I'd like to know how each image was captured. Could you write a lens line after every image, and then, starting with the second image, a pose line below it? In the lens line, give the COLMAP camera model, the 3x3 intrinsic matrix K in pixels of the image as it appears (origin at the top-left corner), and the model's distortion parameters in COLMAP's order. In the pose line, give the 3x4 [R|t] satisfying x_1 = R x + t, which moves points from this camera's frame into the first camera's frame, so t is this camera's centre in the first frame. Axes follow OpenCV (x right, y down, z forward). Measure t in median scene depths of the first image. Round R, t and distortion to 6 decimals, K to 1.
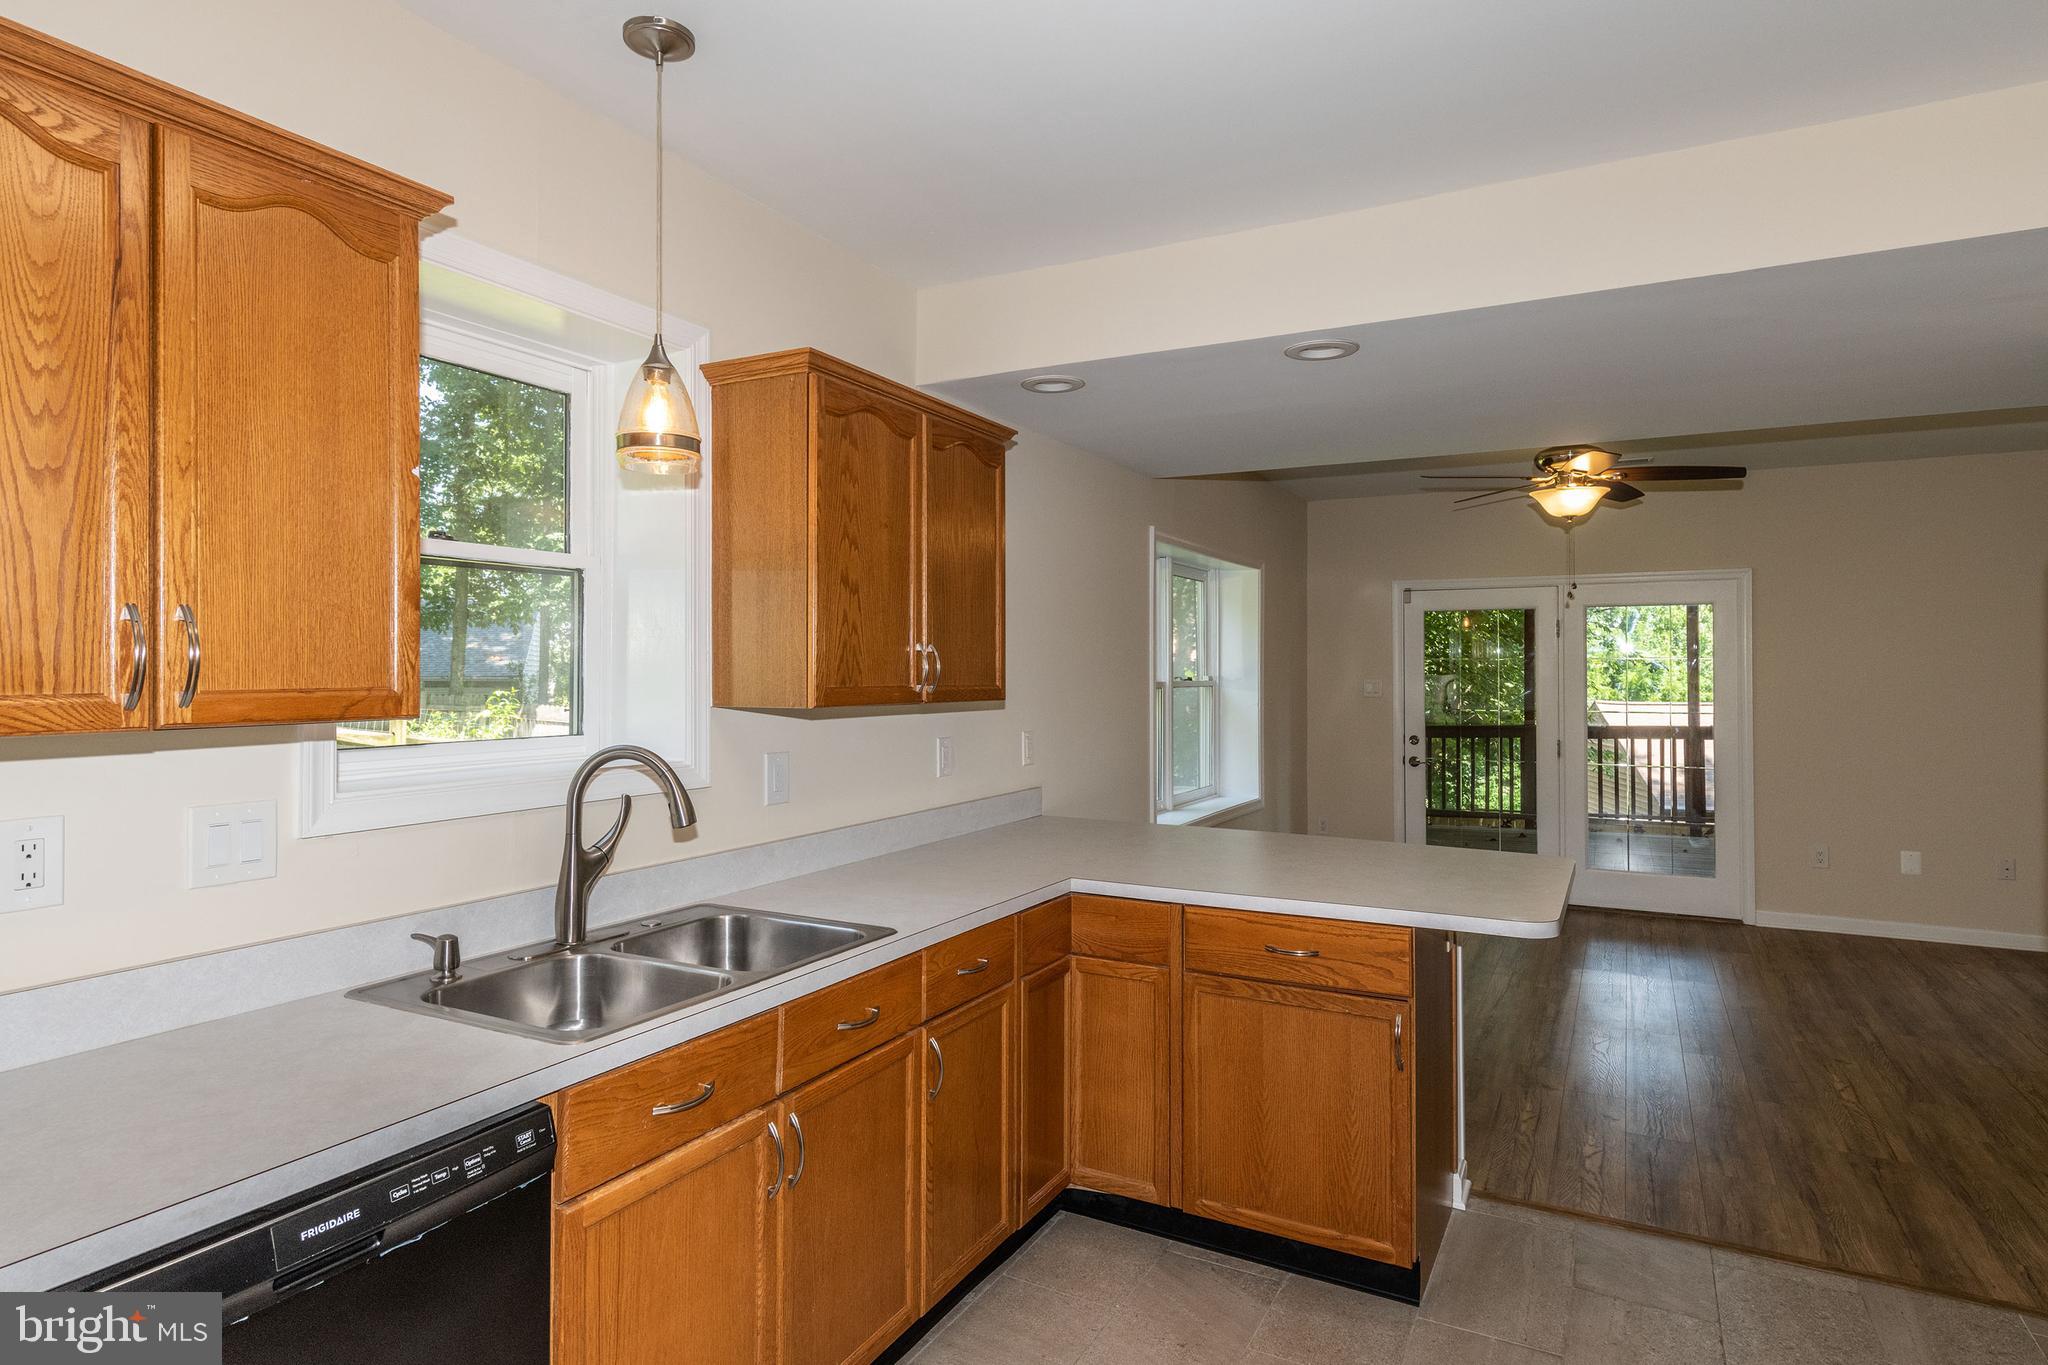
lens RADIAL K [[1101.5, 0, 1028.4], [0, 1101.5, 675.7], [0, 0, 1]] dist [0.014772, -0.000679]
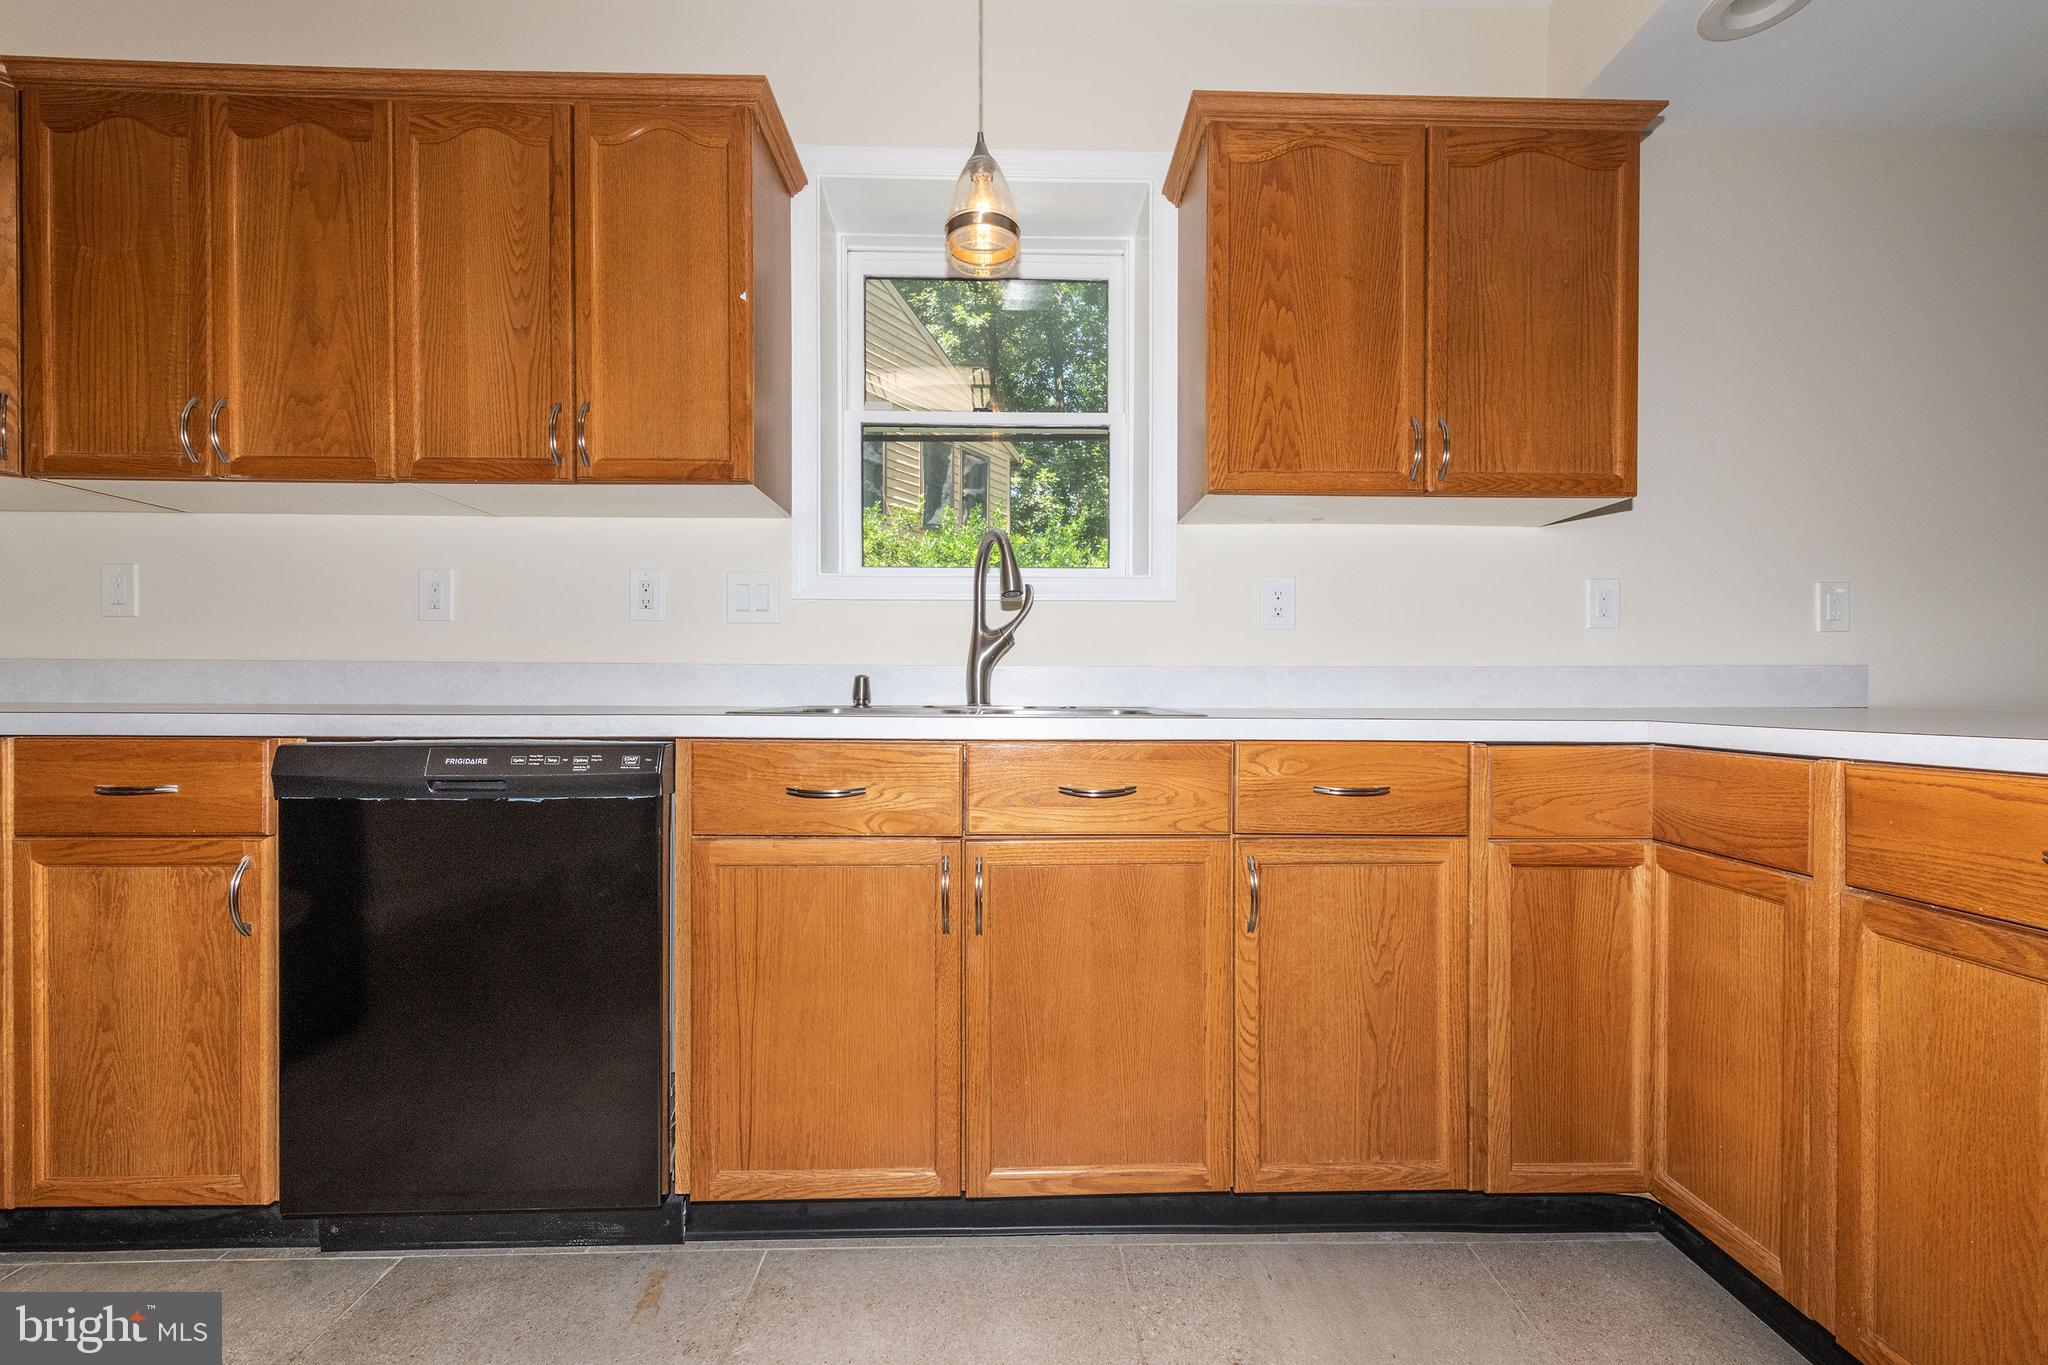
lens RADIAL K [[823.4, 0, 1027.6], [0, 823.4, 695.0], [0, 0, 1]] dist [0.008566, -0.000542]
pose [[0.501335, 0.006055, -0.865232, 0.358821], [0.003425, 0.999954, 0.008982, 0.213705], [0.865246, -0.007466, 0.501291, 0.583900]]
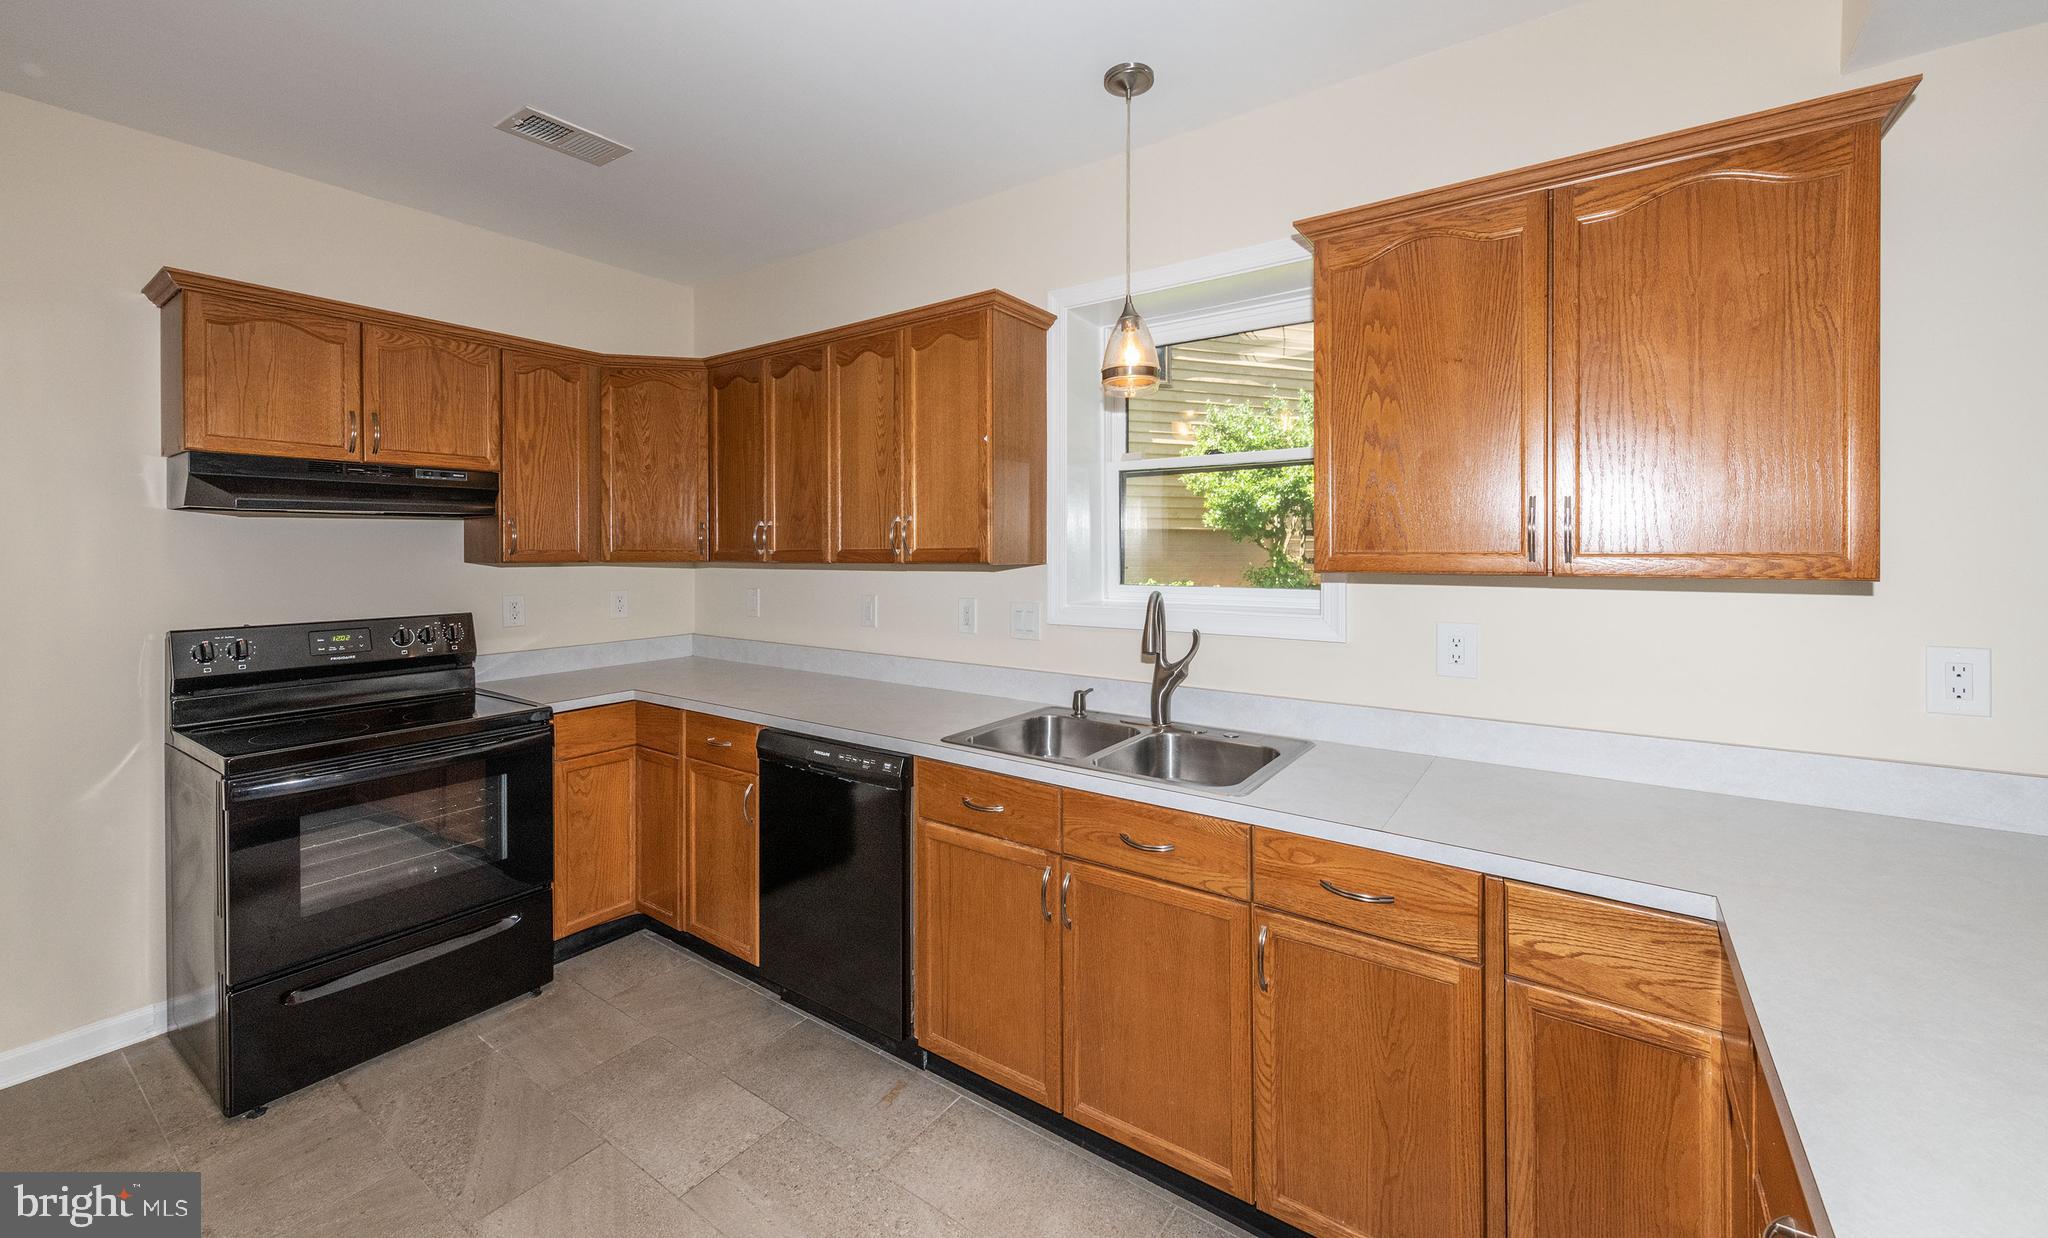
lens RADIAL K [[821.0, 0, 1038.9], [0, 821.0, 529.5], [0, 0, 1]] dist [0.010867, -0.000923]
pose [[-0.116932, -0.000415, -0.993140, 0.656362], [0.012309, 0.999922, -0.001867, -0.011341], [0.993064, -0.012443, -0.116918, 0.928192]]
